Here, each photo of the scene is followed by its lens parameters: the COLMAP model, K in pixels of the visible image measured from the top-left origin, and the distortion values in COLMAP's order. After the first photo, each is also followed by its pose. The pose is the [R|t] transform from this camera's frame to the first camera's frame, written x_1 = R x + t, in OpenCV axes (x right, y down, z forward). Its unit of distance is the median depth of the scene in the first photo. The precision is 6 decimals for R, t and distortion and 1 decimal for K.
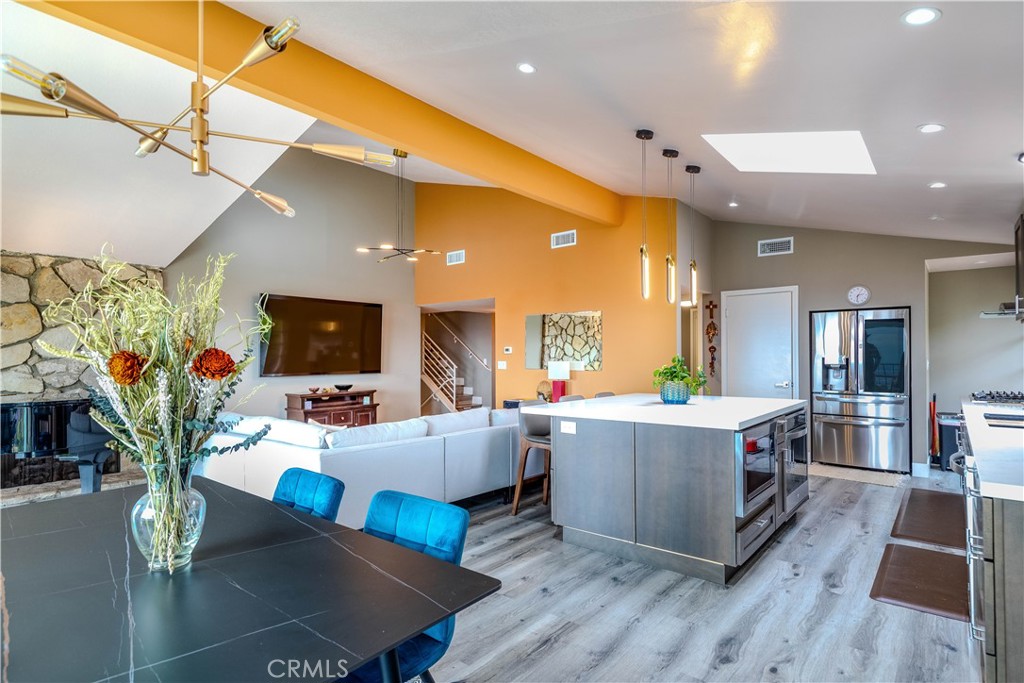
lens RADIAL K [[530.4, 0, 512.0], [0, 530.4, 341.5], [0, 0, 1]] dist [0.001087, 0.000119]
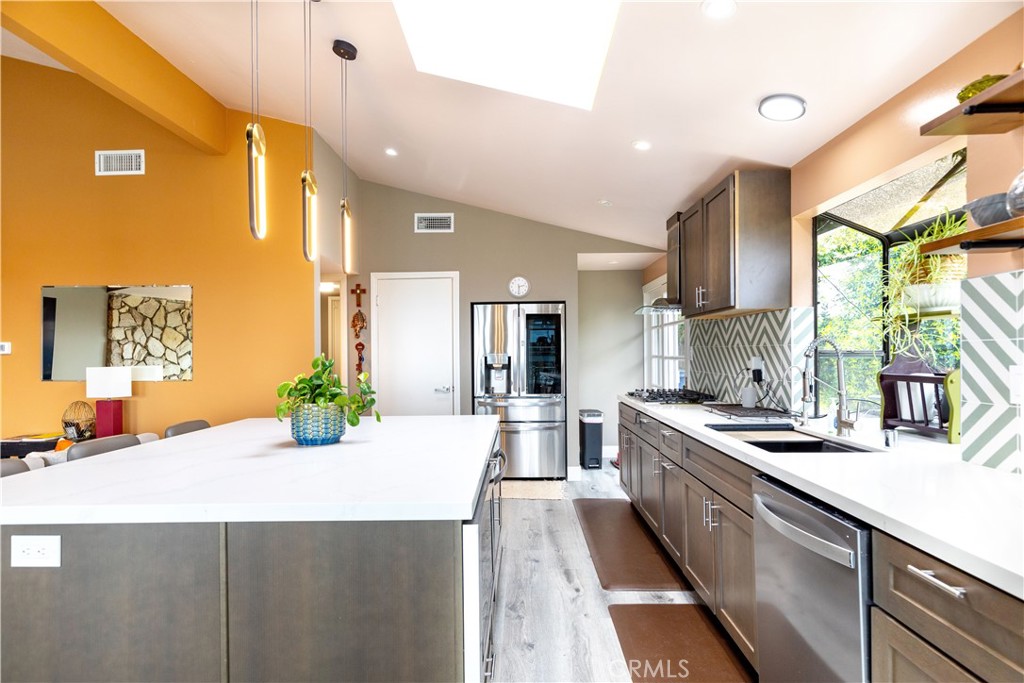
lens RADIAL K [[538.0, 0, 509.3], [0, 538.0, 355.0], [0, 0, 1]] dist [-0.017993, 0.000756]
pose [[0.789345, -0.006921, 0.613911, 0.078804], [-0.009934, 0.999662, 0.024041, 0.006782], [-0.613869, -0.025075, 0.789009, 0.284502]]
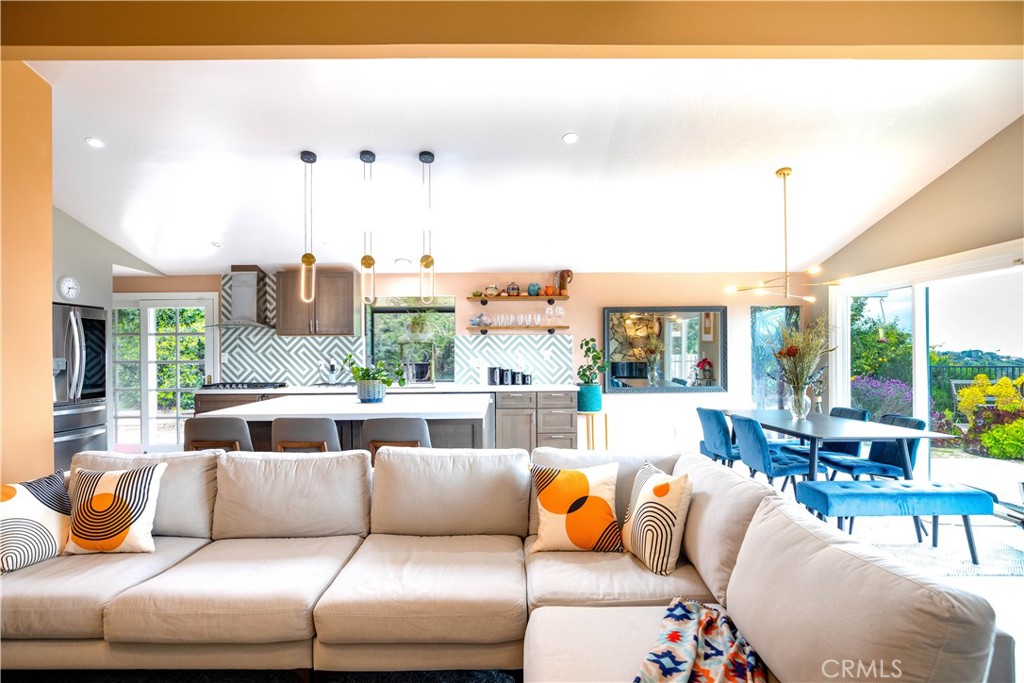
lens RADIAL K [[538.0, 0, 509.3], [0, 538.0, 355.0], [0, 0, 1]] dist [-0.017993, 0.000756]
pose [[-0.631278, 0.002431, 0.775553, -0.431768], [-0.011202, 0.999862, -0.012253, 0.020793], [-0.775476, -0.016423, -0.631164, 0.927400]]
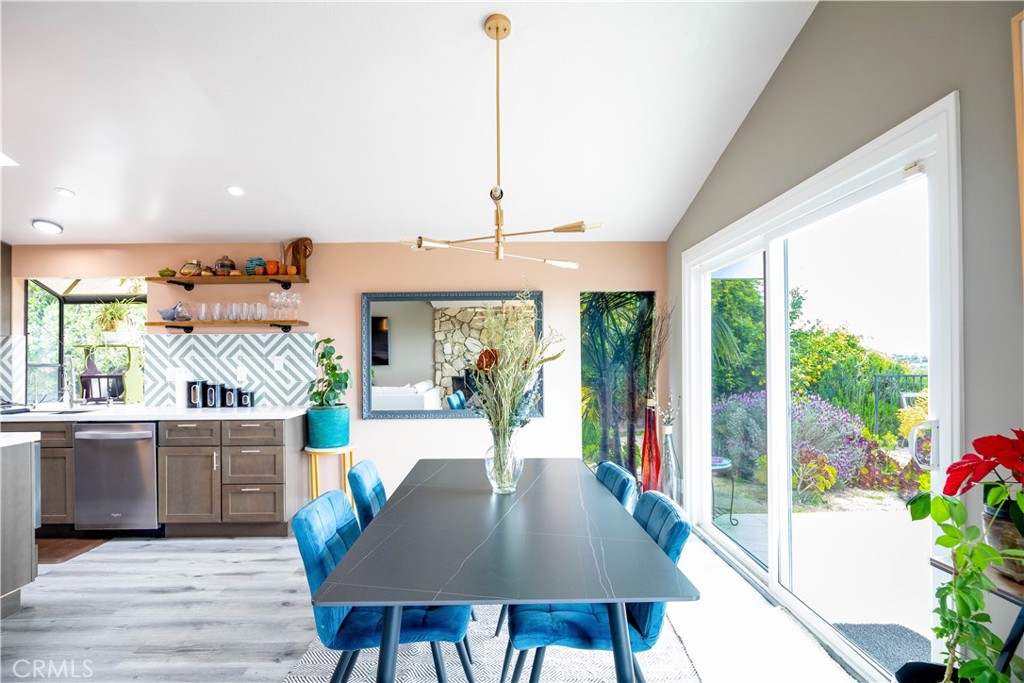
lens RADIAL K [[538.0, 0, 509.3], [0, 538.0, 355.0], [0, 0, 1]] dist [-0.017993, 0.000756]
pose [[-0.640158, 0.009397, 0.768186, -0.409082], [-0.010237, 0.999732, -0.020760, 0.008320], [-0.768175, -0.021153, -0.639890, 0.438660]]
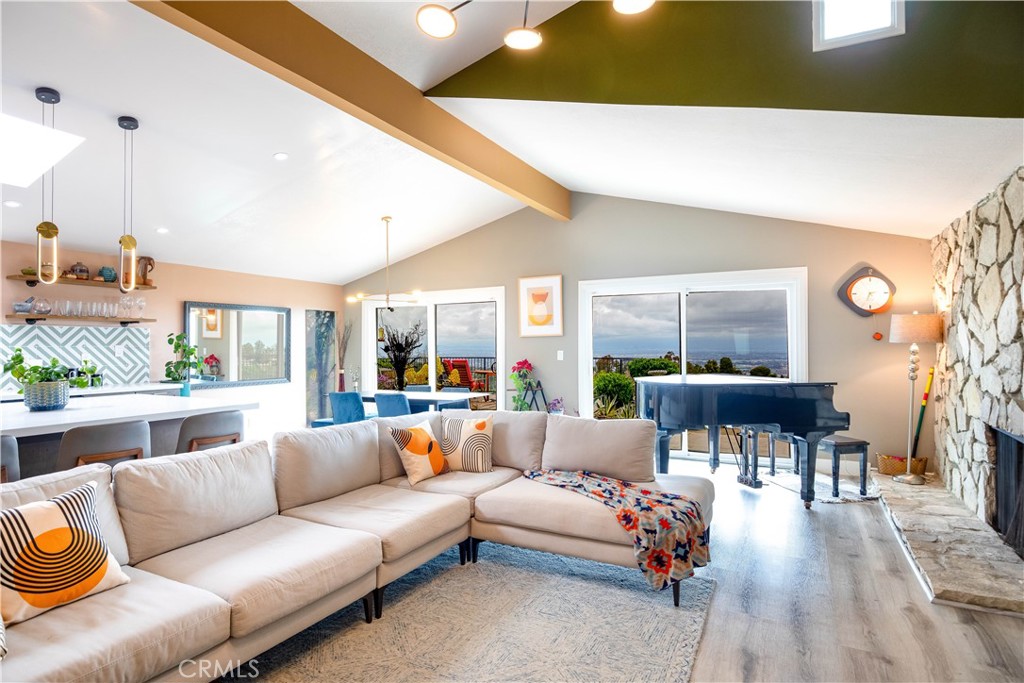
lens RADIAL K [[560.1, 0, 497.6], [0, 560.1, 343.8], [0, 0, 1]] dist [-0.001249, 0.001799]
pose [[-0.984656, 0.004432, -0.174448, -0.136691], [0.009736, 0.999516, -0.029562, 0.029662], [0.174233, -0.030806, -0.984222, 1.251360]]
